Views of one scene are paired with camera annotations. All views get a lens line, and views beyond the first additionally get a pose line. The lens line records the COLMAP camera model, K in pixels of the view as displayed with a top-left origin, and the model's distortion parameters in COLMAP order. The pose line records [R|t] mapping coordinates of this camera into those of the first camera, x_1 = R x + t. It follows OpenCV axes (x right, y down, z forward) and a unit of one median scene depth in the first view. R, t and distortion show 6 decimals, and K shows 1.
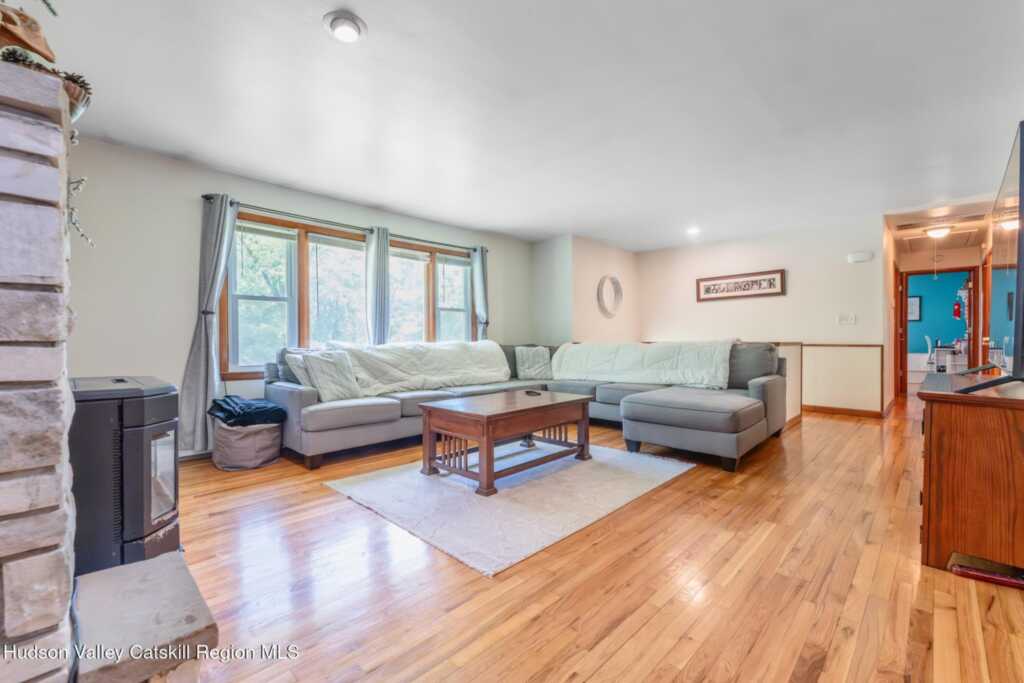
lens RADIAL K [[424.4, 0, 493.8], [0, 424.4, 350.0], [0, 0, 1]] dist [0.000447, 0.000698]
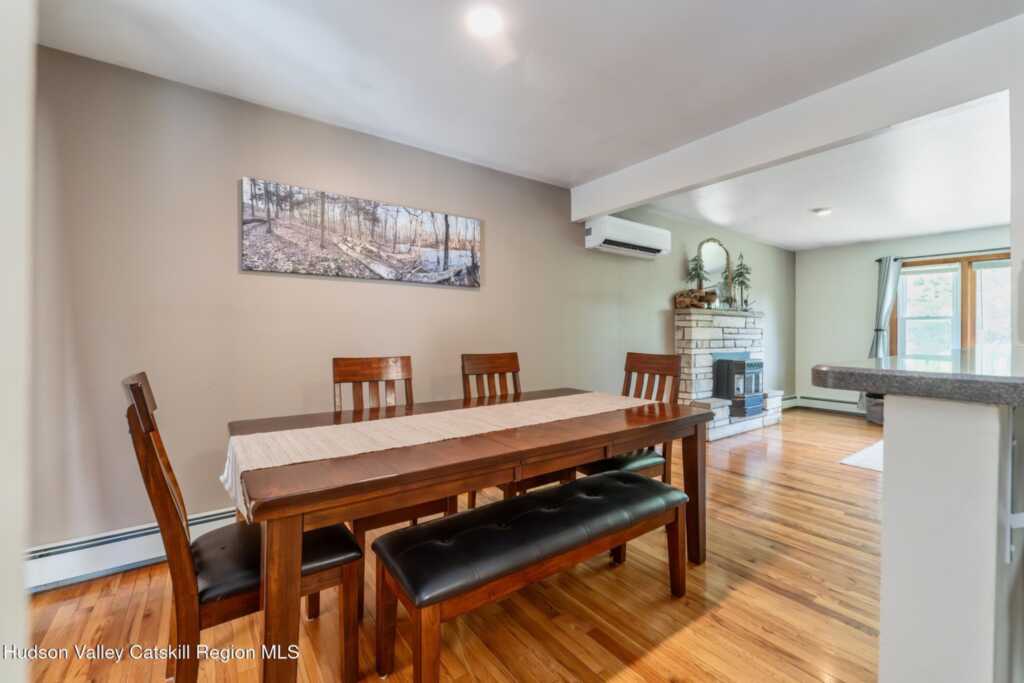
lens RADIAL K [[424.4, 0, 502.2], [0, 424.4, 333.0], [0, 0, 1]] dist [0.000447, 0.000698]
pose [[-0.157394, -0.002430, -0.987533, 0.995878], [-0.032258, 0.999476, 0.002682, -0.027773], [0.987009, 0.032278, -0.157390, -0.160391]]
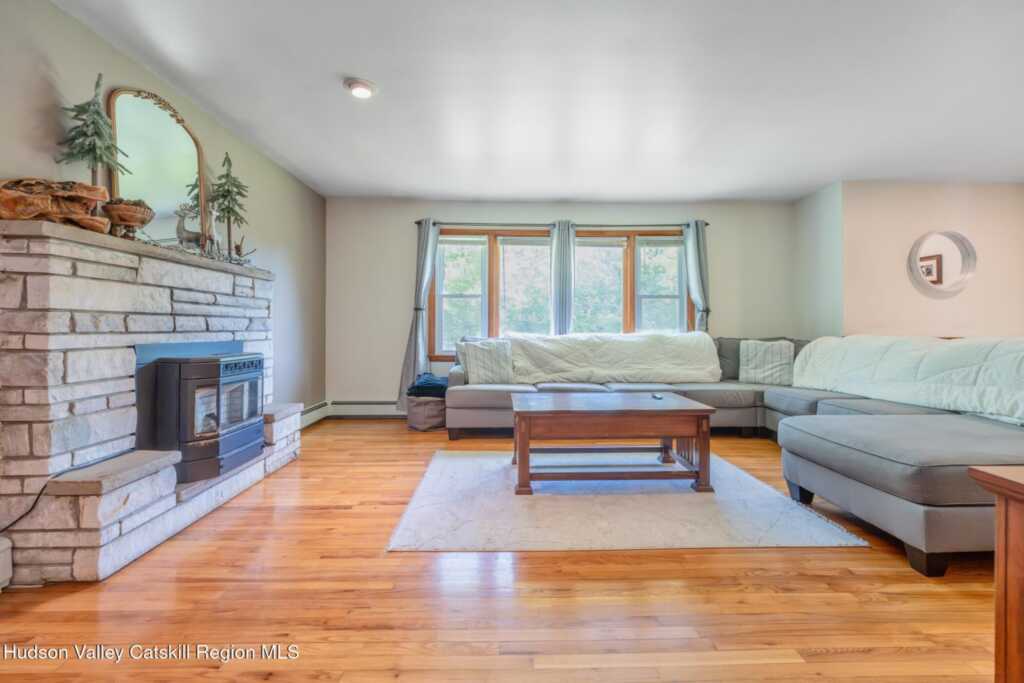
lens RADIAL K [[460.4, 0, 516.7], [0, 460.4, 319.9], [0, 0, 1]] dist [0.005143, -0.002788]
pose [[0.726708, -0.008270, -0.686897, 0.447150], [-0.022253, 0.999119, -0.035571, -0.007920], [0.686586, 0.041135, 0.725884, 0.138484]]
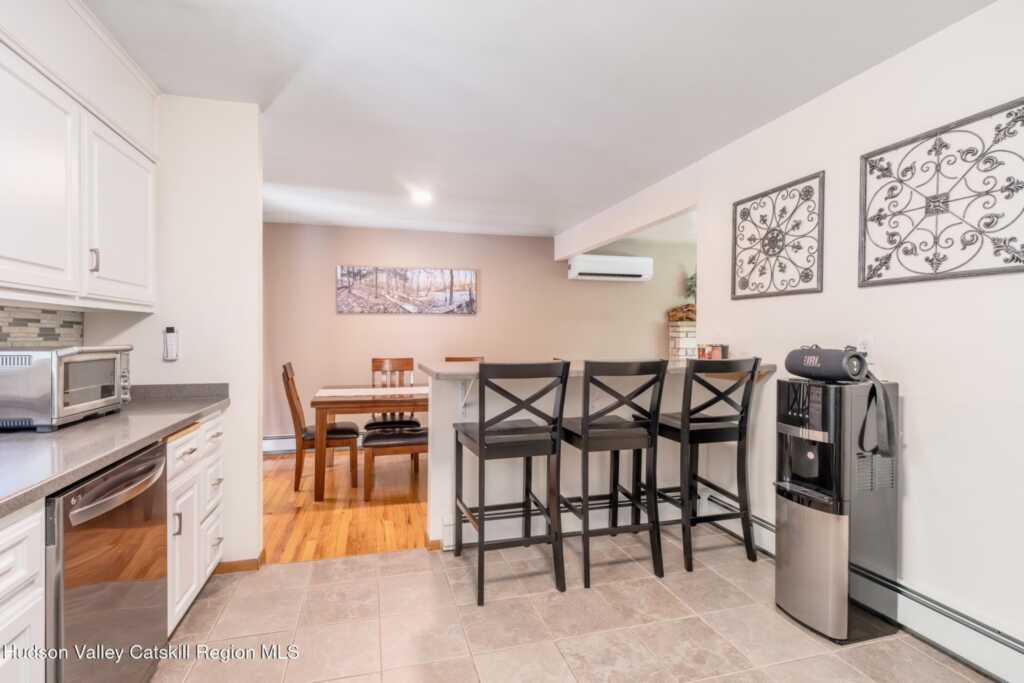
lens RADIAL K [[460.4, 0, 483.9], [0, 460.4, 344.0], [0, 0, 1]] dist [0.005143, -0.002788]
pose [[-0.516785, 0.017789, -0.855931, 1.331844], [-0.026828, 0.998957, 0.036959, -0.072296], [0.855695, 0.042062, -0.515768, 0.363402]]
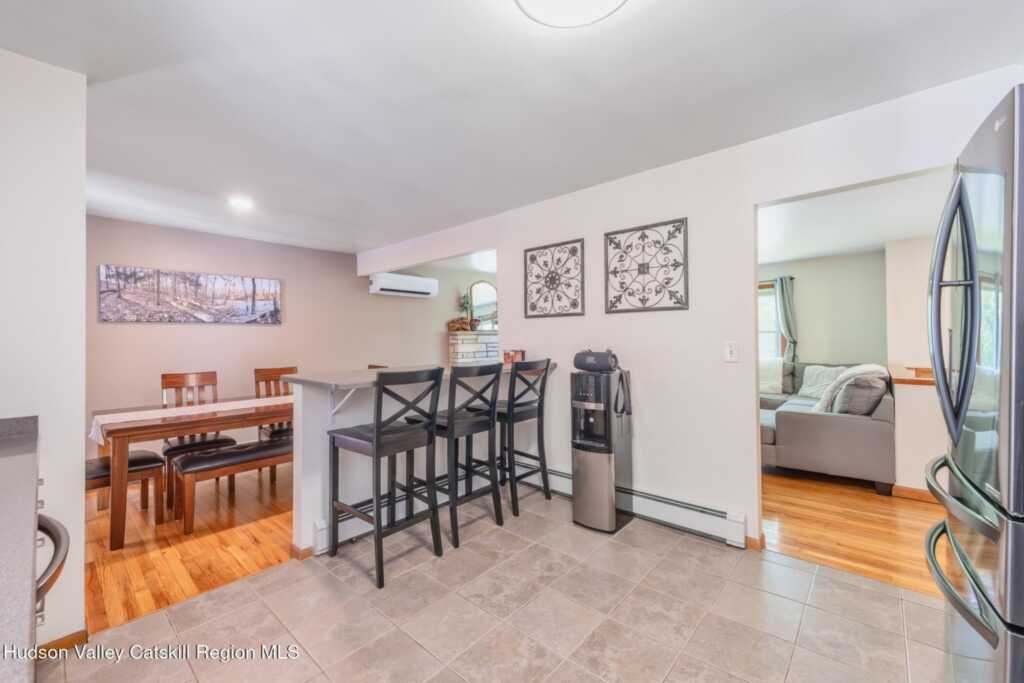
lens RADIAL K [[424.4, 0, 490.9], [0, 424.4, 337.2], [0, 0, 1]] dist [0.000447, 0.000698]
pose [[0.031617, -0.004377, -0.999490, 1.437729], [-0.018978, 0.999808, -0.004979, -0.076445], [0.999320, 0.019126, 0.031528, 0.222696]]
